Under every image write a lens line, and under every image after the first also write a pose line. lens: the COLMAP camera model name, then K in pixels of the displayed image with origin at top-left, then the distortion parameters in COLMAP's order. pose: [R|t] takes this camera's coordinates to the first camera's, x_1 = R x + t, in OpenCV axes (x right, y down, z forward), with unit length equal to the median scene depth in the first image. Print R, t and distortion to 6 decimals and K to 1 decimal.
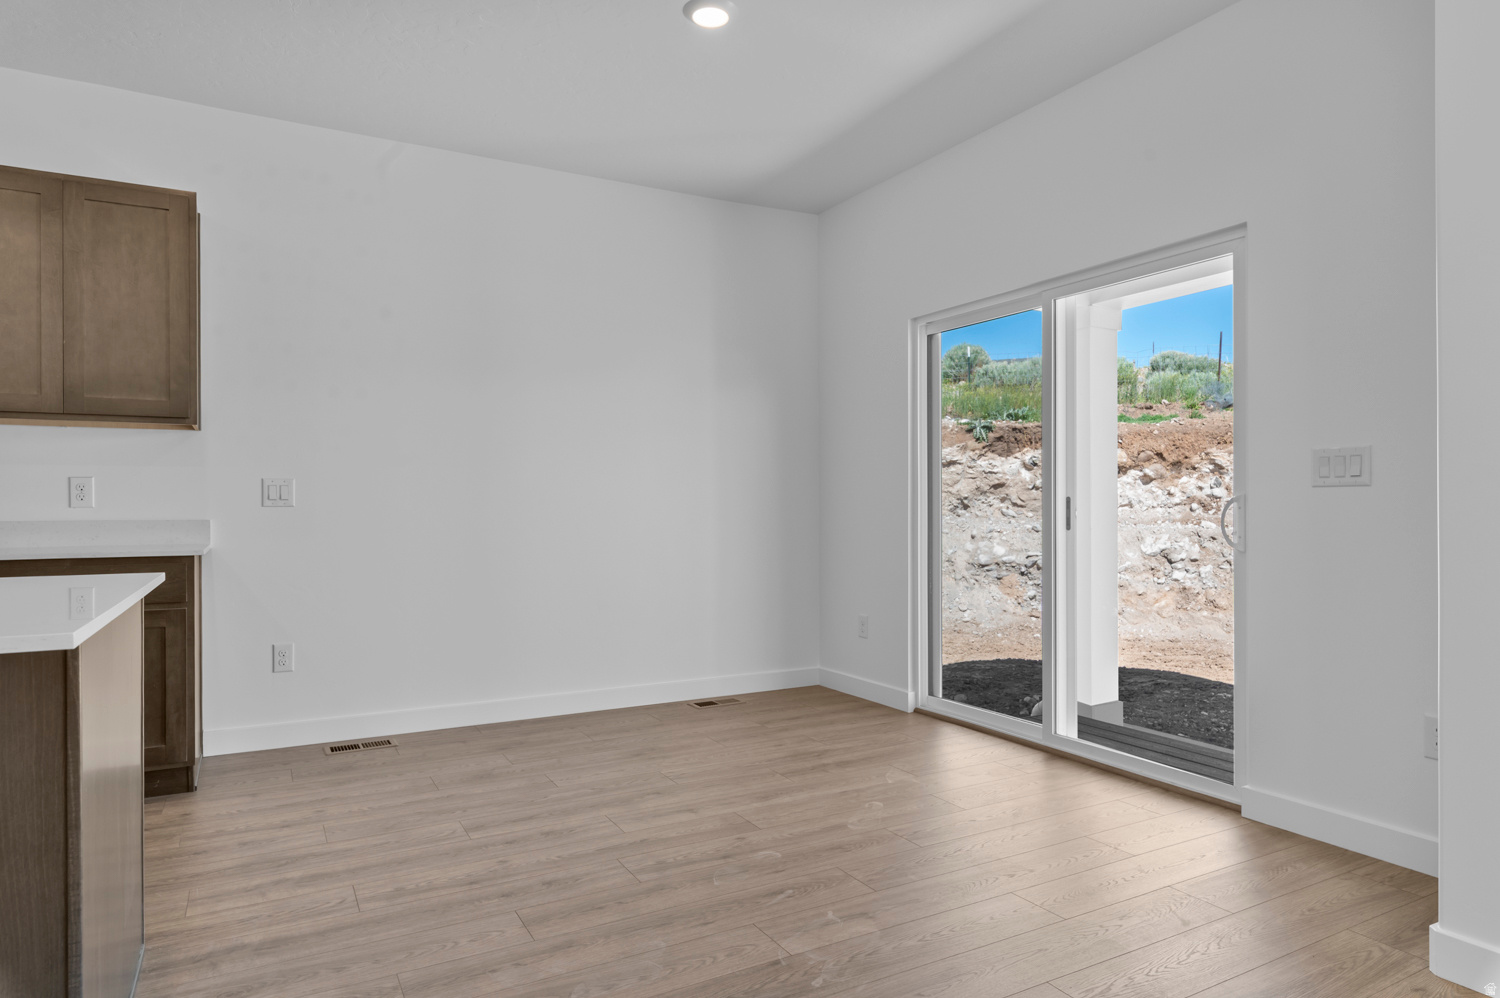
lens RADIAL K [[910.7, 0, 756.5], [0, 910.7, 503.9], [0, 0, 1]] dist [0.005832, -0.000001]
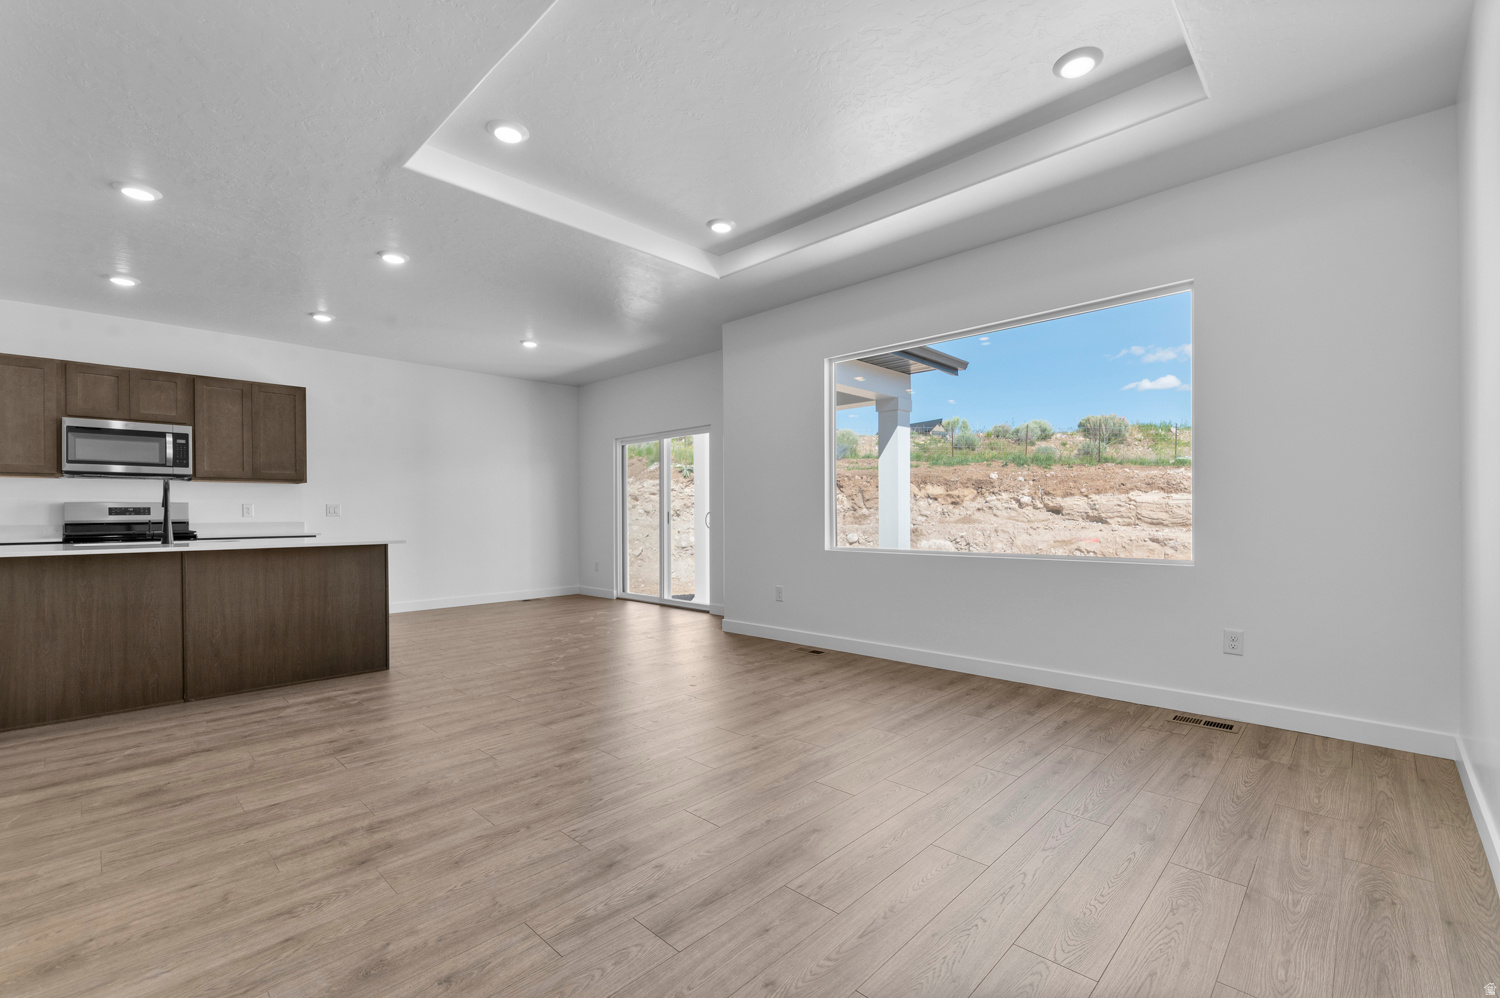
lens RADIAL K [[646.9, 0, 760.1], [0, 646.9, 508.9], [0, 0, 1]] dist [0.000755, -0.000070]
pose [[0.953353, -0.000478, 0.301856, 0.021625], [0.002466, 0.999978, -0.006208, -0.003147], [-0.301846, 0.006663, 0.953333, -1.064769]]
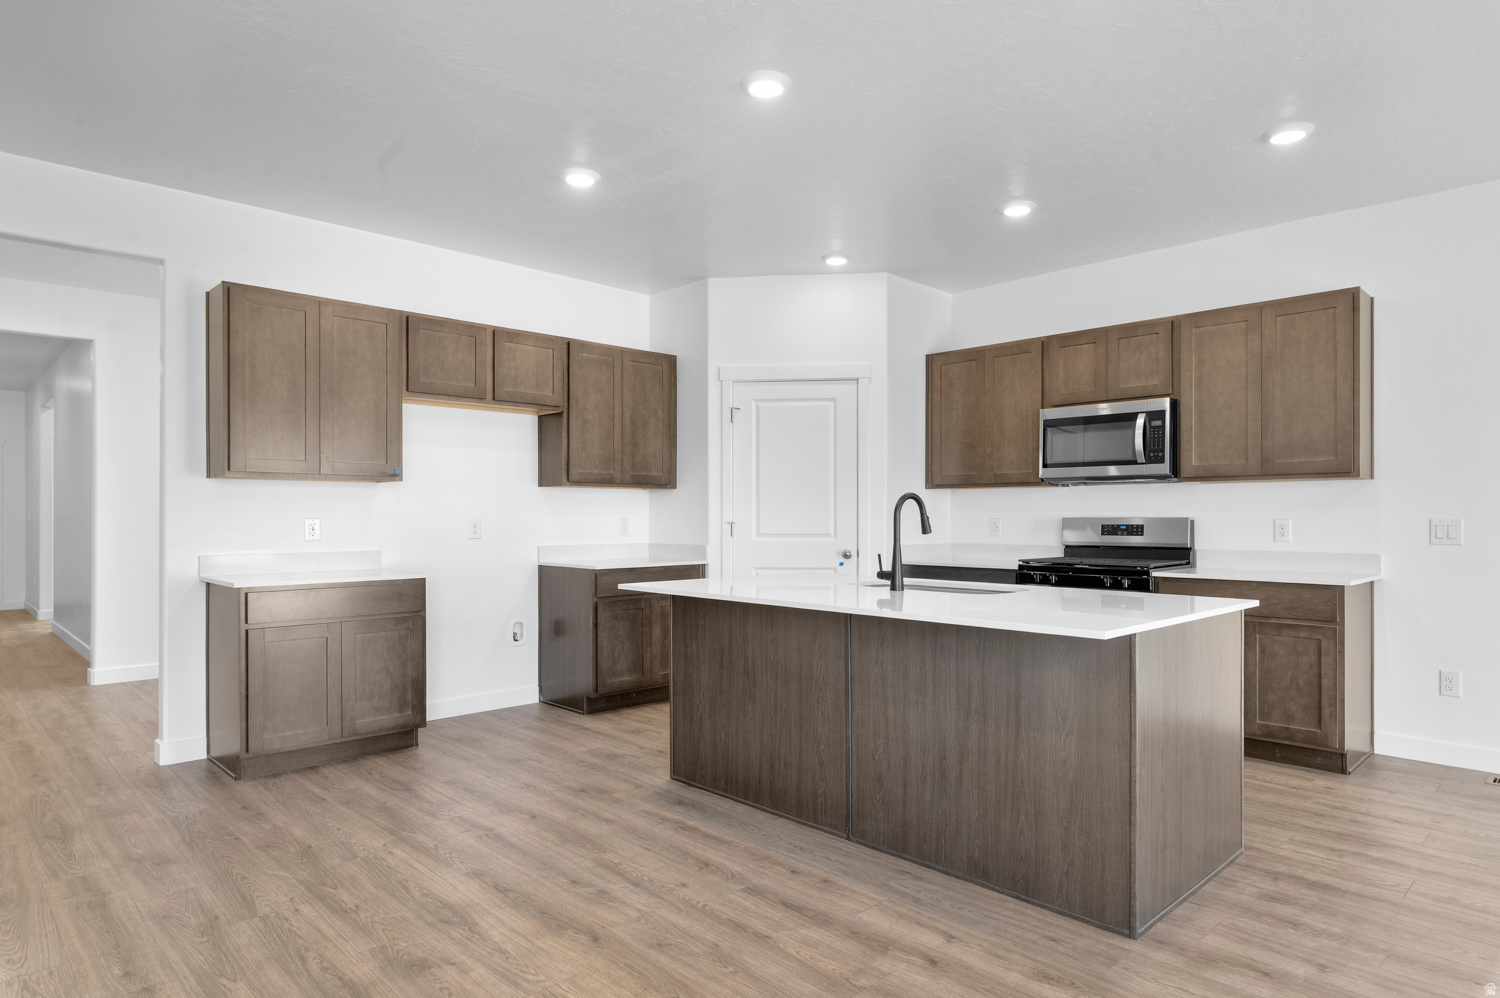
lens RADIAL K [[871.8, 0, 758.5], [0, 871.8, 509.2], [0, 0, 1]] dist [0.001659, 0.000073]
pose [[0.263109, -0.004242, -0.964757, 0.312998], [0.000563, 0.999991, -0.004244, -0.041232], [0.964766, 0.000574, 0.263109, -0.083939]]
